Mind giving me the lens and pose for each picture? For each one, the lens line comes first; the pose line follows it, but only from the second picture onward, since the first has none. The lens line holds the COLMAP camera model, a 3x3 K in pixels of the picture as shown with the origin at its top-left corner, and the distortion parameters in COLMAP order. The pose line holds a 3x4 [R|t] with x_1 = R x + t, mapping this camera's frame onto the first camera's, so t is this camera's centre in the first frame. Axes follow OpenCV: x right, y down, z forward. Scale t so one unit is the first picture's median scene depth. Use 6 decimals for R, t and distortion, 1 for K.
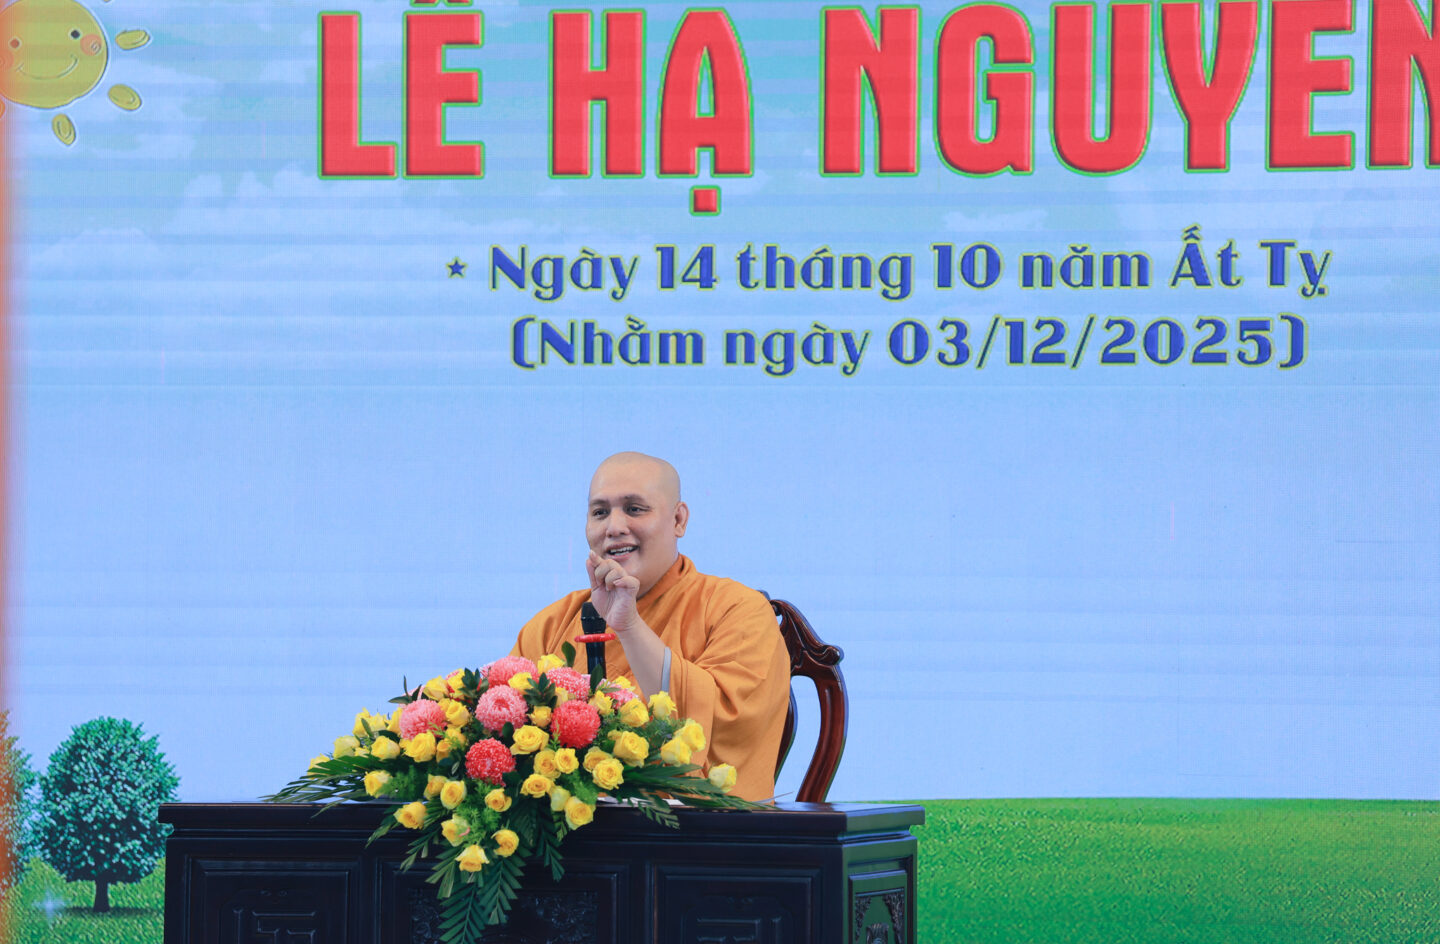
lens RADIAL K [[7717.1, 0, 720.0], [0, 7717.1, 472.0], [0, 0, 1]] dist [1.548948, 4.359674]
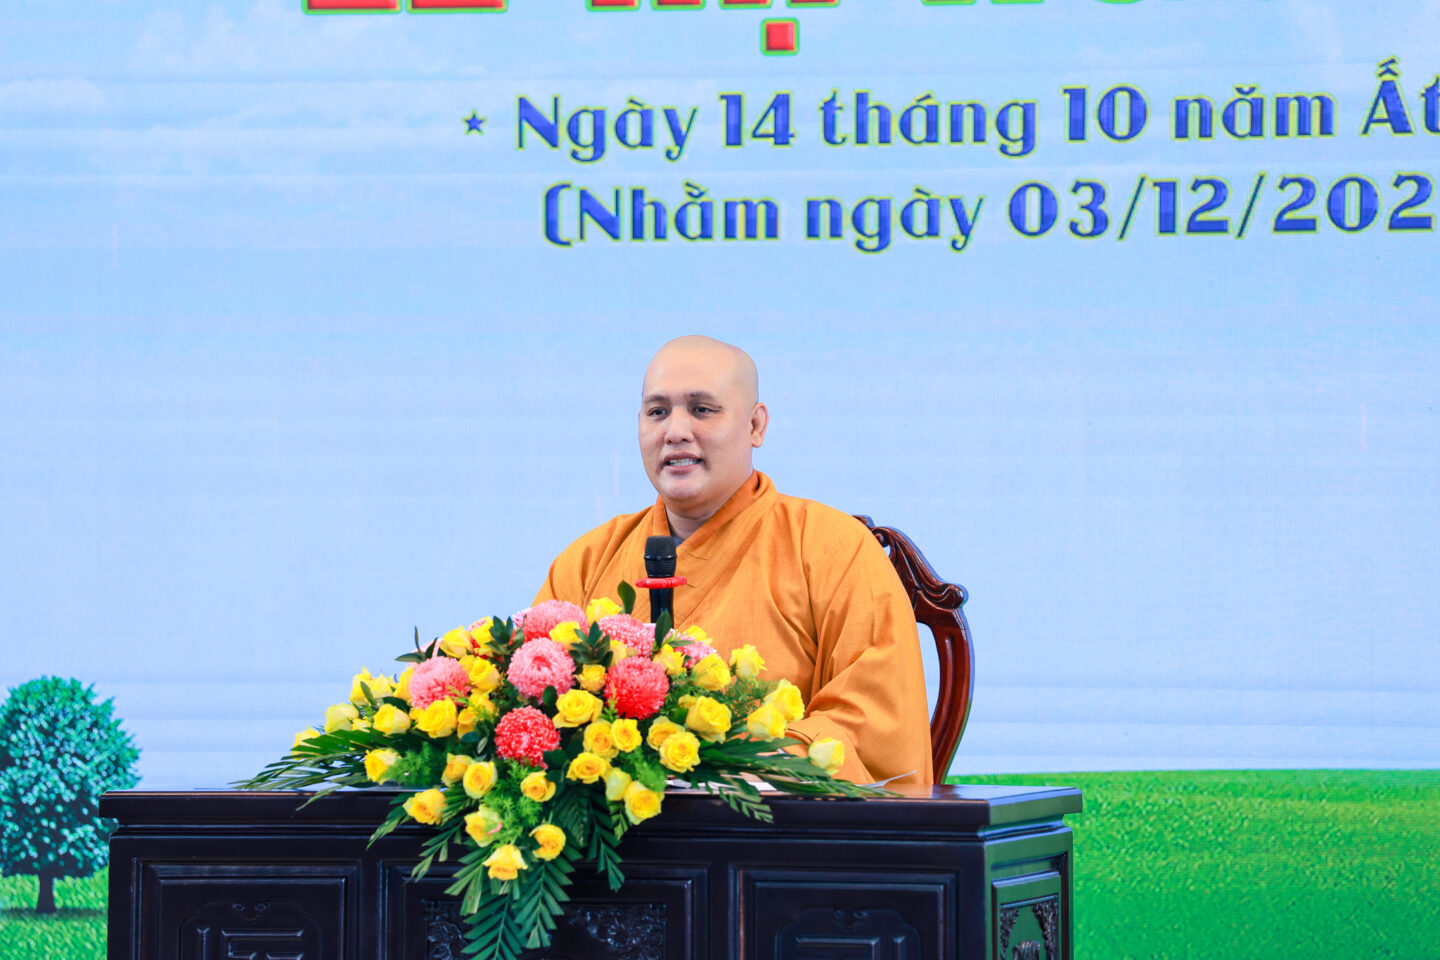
lens RADIAL K [[7592.5, 0, 725.4], [0, 7592.5, 497.8], [0, 0, 1]] dist [1.767935, -5.747052]
pose [[0.999979, -0.006404, 0.000439, -0.008412], [0.006399, 0.999913, 0.011514, 0.004065], [-0.000512, -0.011511, 0.999934, 0.199996]]
